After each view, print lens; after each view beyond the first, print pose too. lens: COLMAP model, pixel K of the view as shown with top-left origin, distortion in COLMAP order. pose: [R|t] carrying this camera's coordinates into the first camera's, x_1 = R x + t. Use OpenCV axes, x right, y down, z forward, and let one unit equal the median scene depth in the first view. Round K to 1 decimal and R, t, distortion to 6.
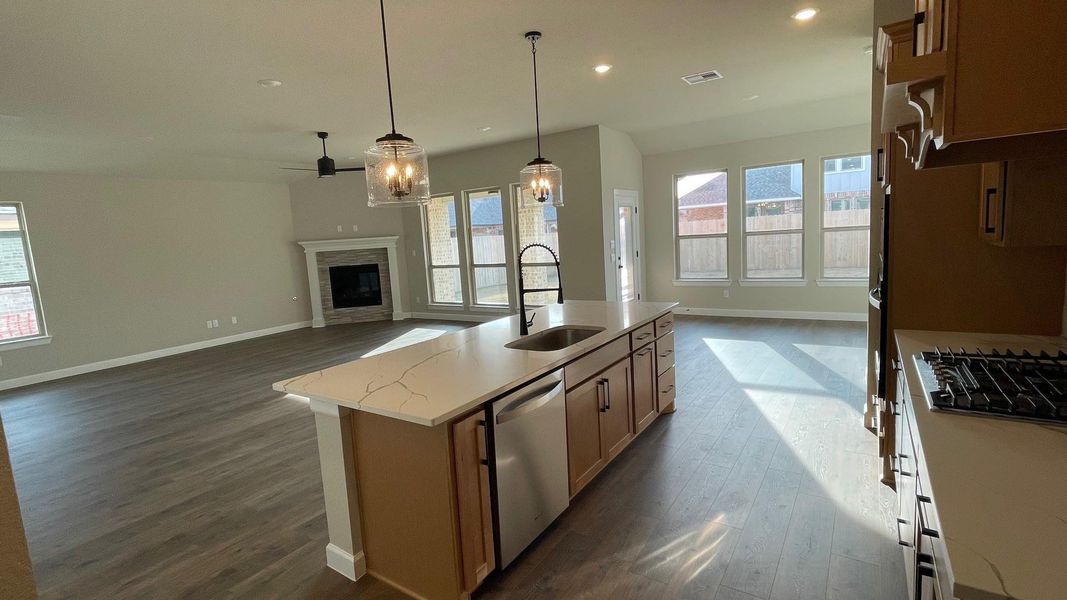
lens RADIAL K [[502.6, 0, 533.5], [0, 502.6, 300.0], [0, 0, 1]] dist [-0.020465, -0.000367]
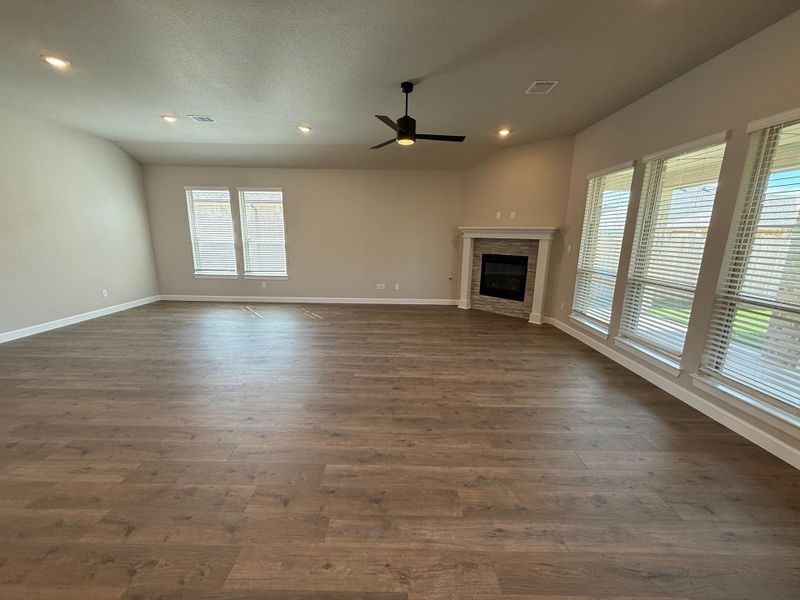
lens RADIAL K [[317.0, 0, 391.7], [0, 317.0, 300.2], [0, 0, 1]] dist [-0.000819, 0.000060]
pose [[0.541181, 0.239931, -0.805951, 0.034821], [-0.160046, 0.970300, 0.181390, -0.064044], [0.825536, 0.030824, 0.563508, 0.510581]]
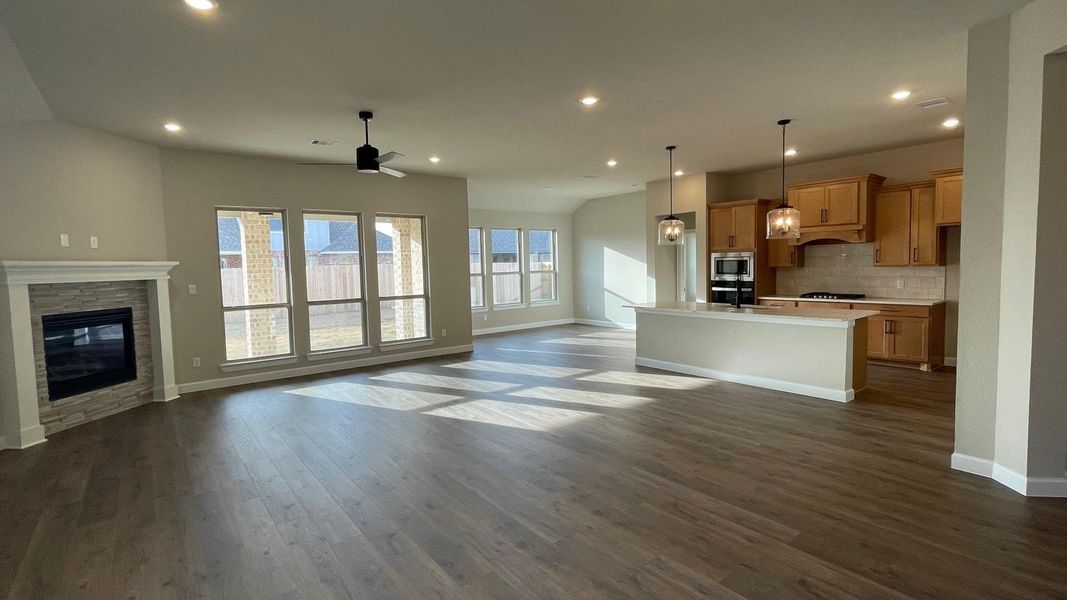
lens RADIAL K [[502.6, 0, 533.5], [0, 502.6, 300.0], [0, 0, 1]] dist [-0.020465, -0.000367]
pose [[0.292254, -0.012875, 0.956254, -0.759502], [0.130909, 0.991036, -0.026666, -0.005708], [-0.947339, 0.132976, 0.291319, 0.422965]]
